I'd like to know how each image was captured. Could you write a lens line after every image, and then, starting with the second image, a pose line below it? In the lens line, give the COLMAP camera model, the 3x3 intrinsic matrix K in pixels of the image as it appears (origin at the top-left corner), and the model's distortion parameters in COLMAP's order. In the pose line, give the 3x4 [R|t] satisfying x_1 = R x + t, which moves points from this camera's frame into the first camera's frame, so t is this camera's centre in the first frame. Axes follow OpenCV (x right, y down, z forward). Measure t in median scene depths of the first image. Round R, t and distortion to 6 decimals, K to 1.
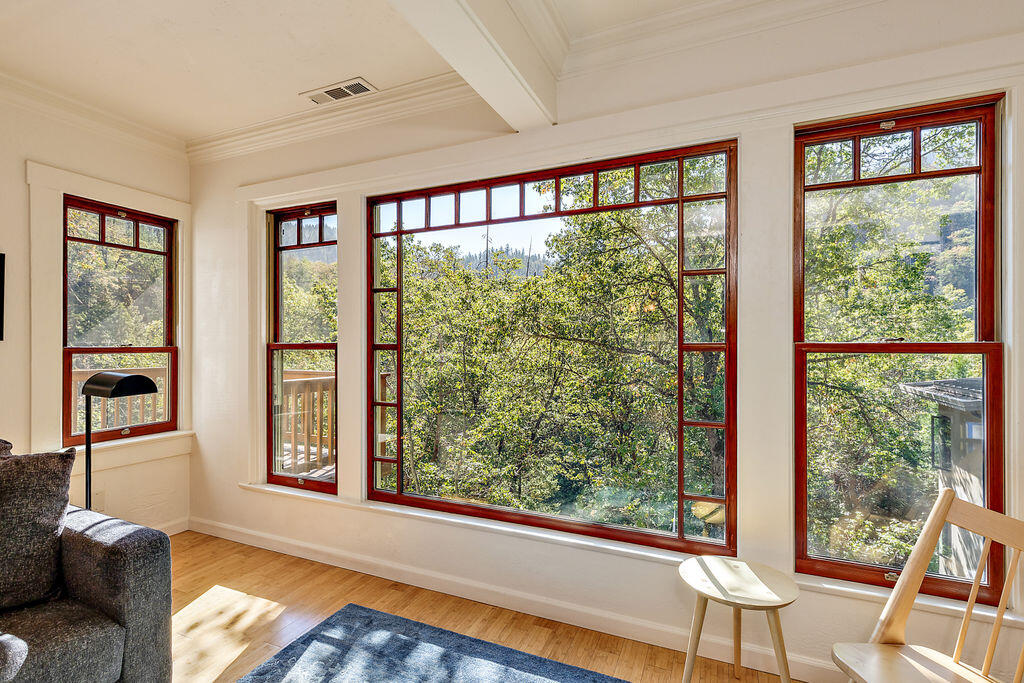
lens RADIAL K [[471.5, 0, 517.2], [0, 471.5, 338.3], [0, 0, 1]] dist [0.000058, -0.000043]
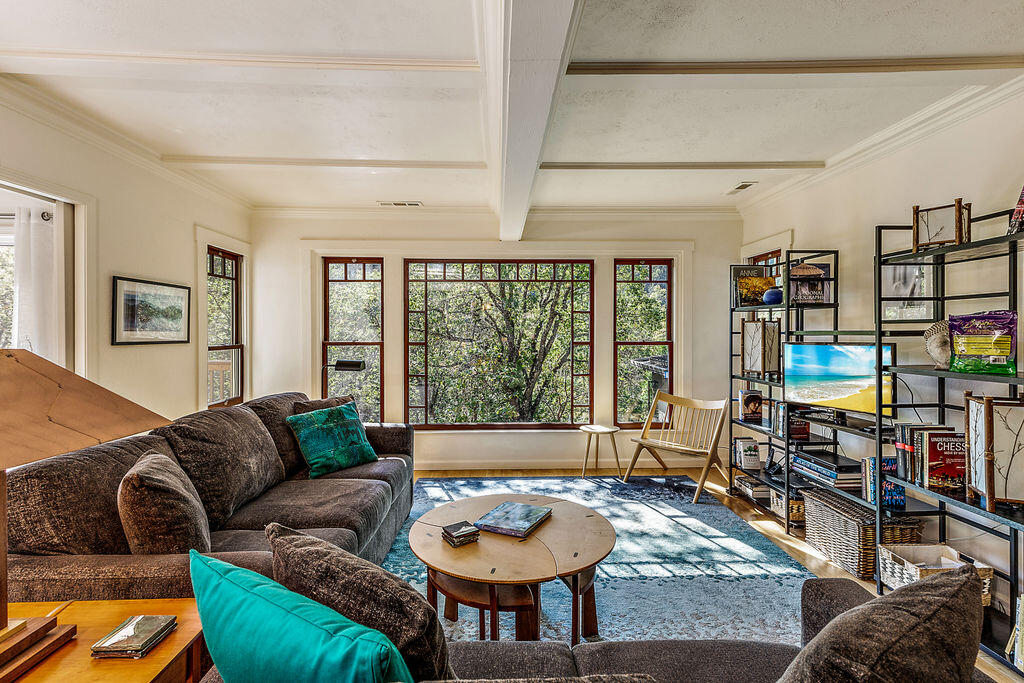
lens RADIAL K [[470.0, 0, 509.3], [0, 470.0, 327.7], [0, 0, 1]] dist [0.003652, 0.000196]
pose [[0.906459, 0.001444, 0.422291, -0.642386], [-0.004992, 0.999961, 0.007298, -0.050764], [-0.422264, -0.008723, 0.906431, -0.695564]]
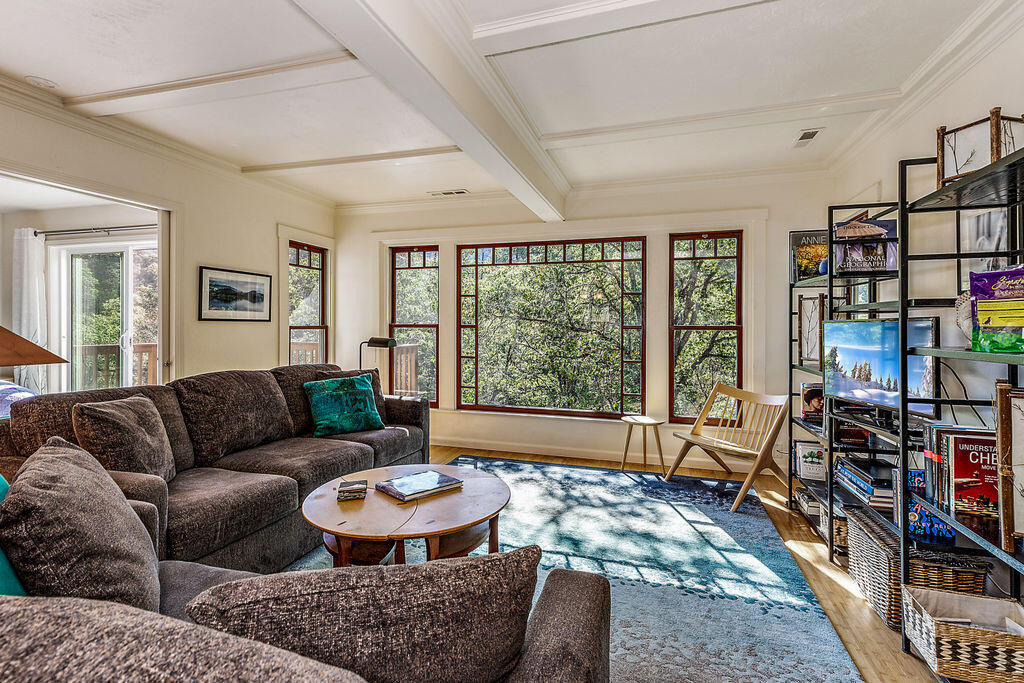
lens RADIAL K [[473.2, 0, 511.5], [0, 473.2, 319.4], [0, 0, 1]] dist [0.001715, 0.000288]
pose [[0.994327, 0.005979, 0.106200, -0.275060], [-0.006401, 0.999973, 0.003630, -0.014585], [-0.106176, -0.004289, 0.994338, -0.790387]]
